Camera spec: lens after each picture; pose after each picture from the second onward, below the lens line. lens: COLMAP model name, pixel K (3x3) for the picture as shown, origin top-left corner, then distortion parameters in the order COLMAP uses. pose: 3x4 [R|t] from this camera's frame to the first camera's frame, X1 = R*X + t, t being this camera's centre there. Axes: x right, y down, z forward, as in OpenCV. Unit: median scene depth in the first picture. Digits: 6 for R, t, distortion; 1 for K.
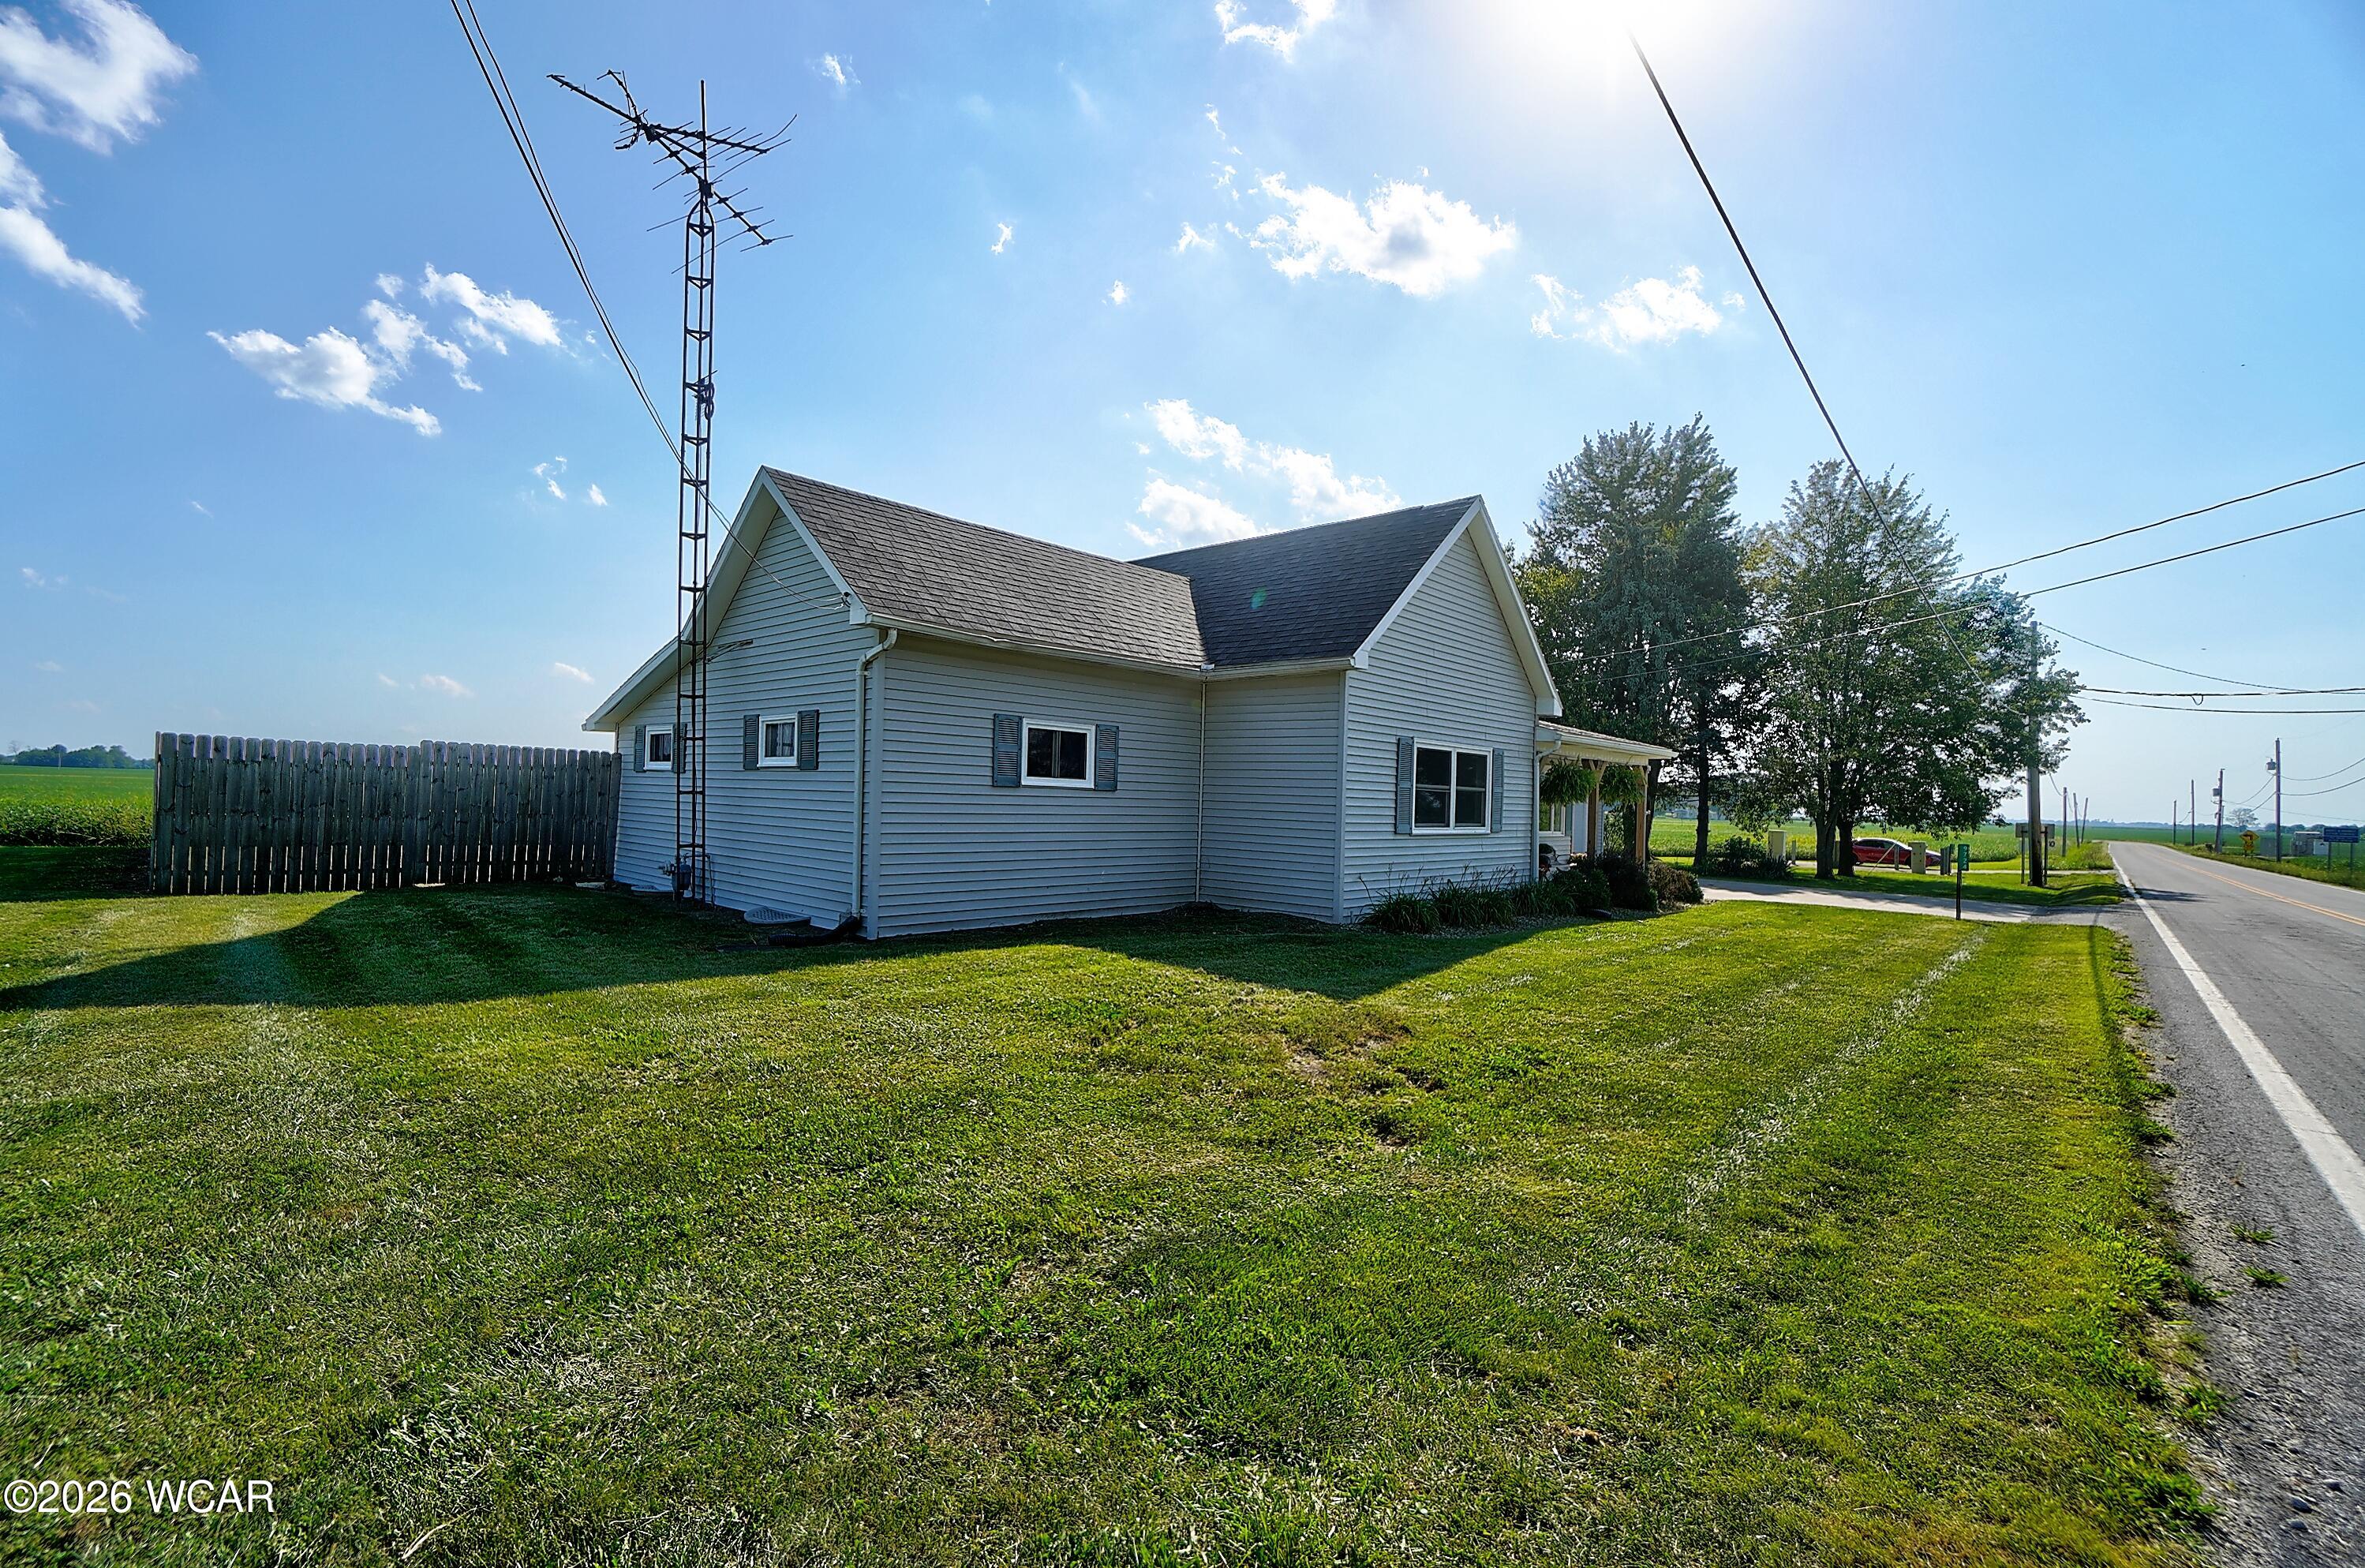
lens RADIAL K [[1044.4, 0, 1154.4], [0, 1044.4, 794.0], [0, 0, 1]] dist [-0.070133, 0.026344]
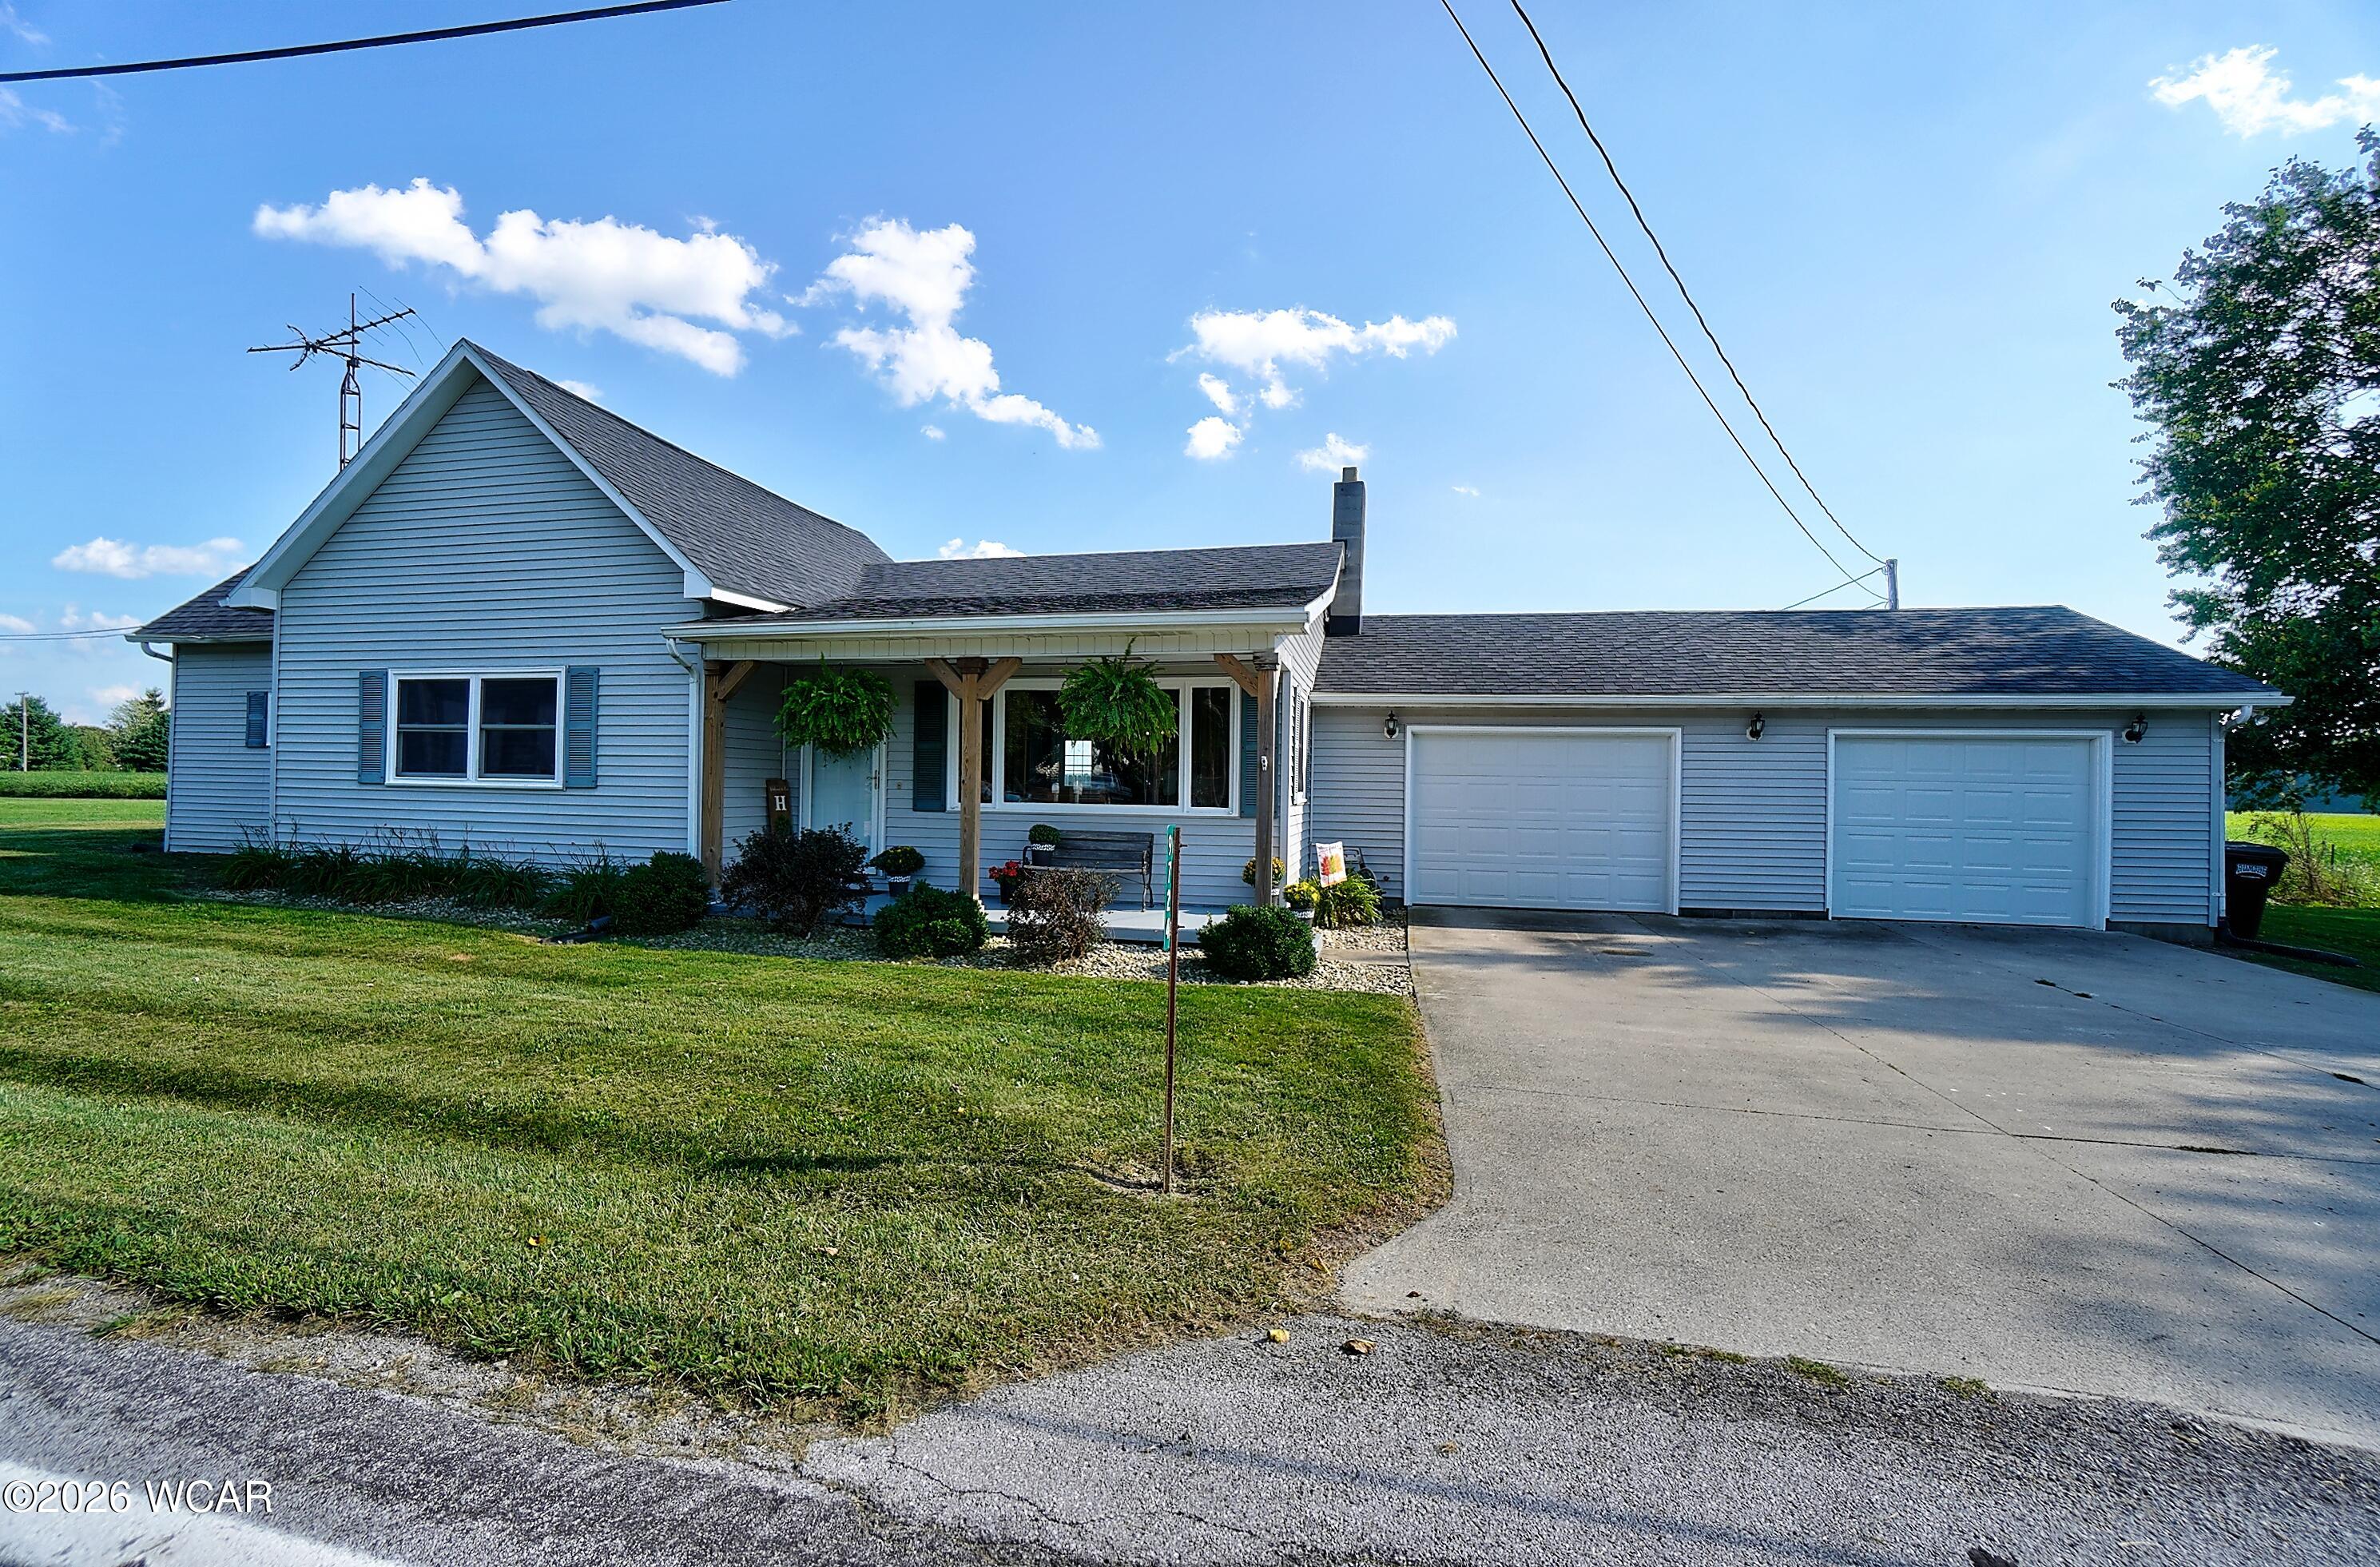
lens RADIAL K [[1046.1, 0, 1162.7], [0, 1046.1, 775.8], [0, 0, 1]] dist [-0.064380, 0.022401]
pose [[0.505935, -0.024270, -0.862230, 1.296493], [0.004048, 0.999660, -0.025763, 0.056663], [0.862562, 0.009544, 0.505861, 1.149758]]
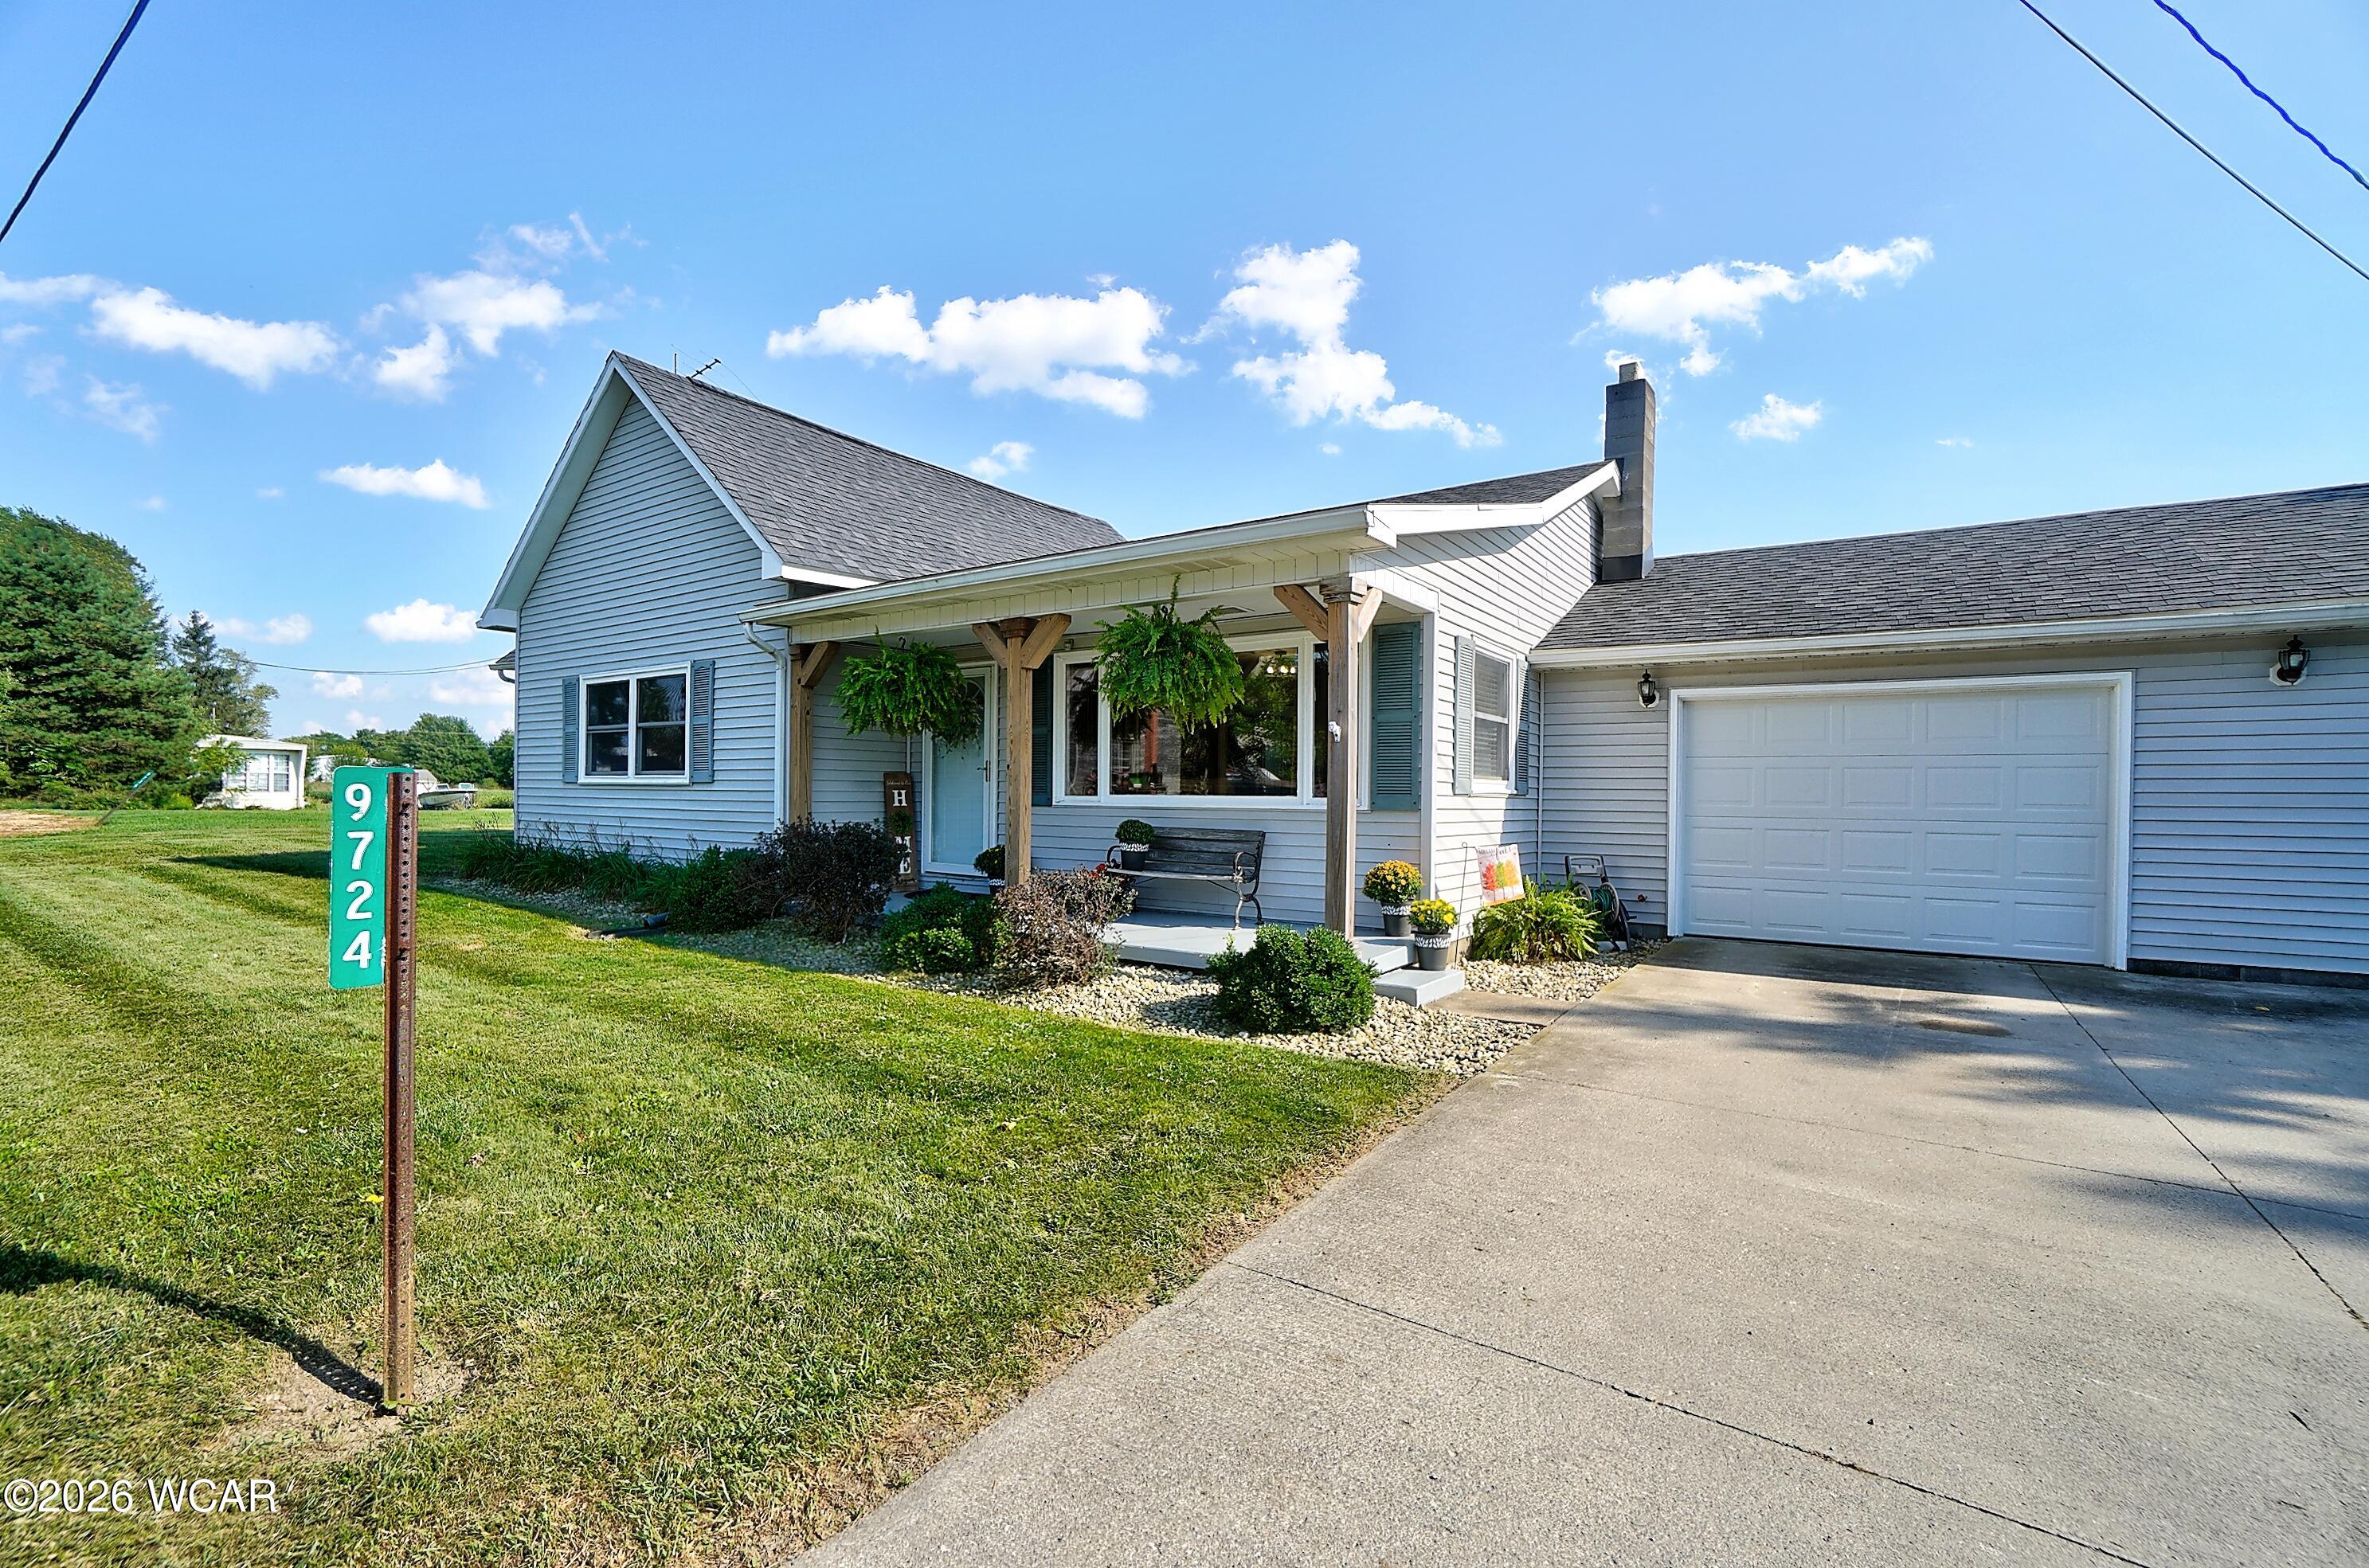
lens RADIAL K [[1046.0, 0, 1156.3], [0, 1046.0, 794.0], [0, 0, 1]] dist [-0.070133, 0.026344]
pose [[0.141086, -0.024451, -0.989695, 1.214695], [0.003349, 0.999701, -0.024220, 0.072646], [0.989992, 0.000103, 0.141125, 1.396133]]
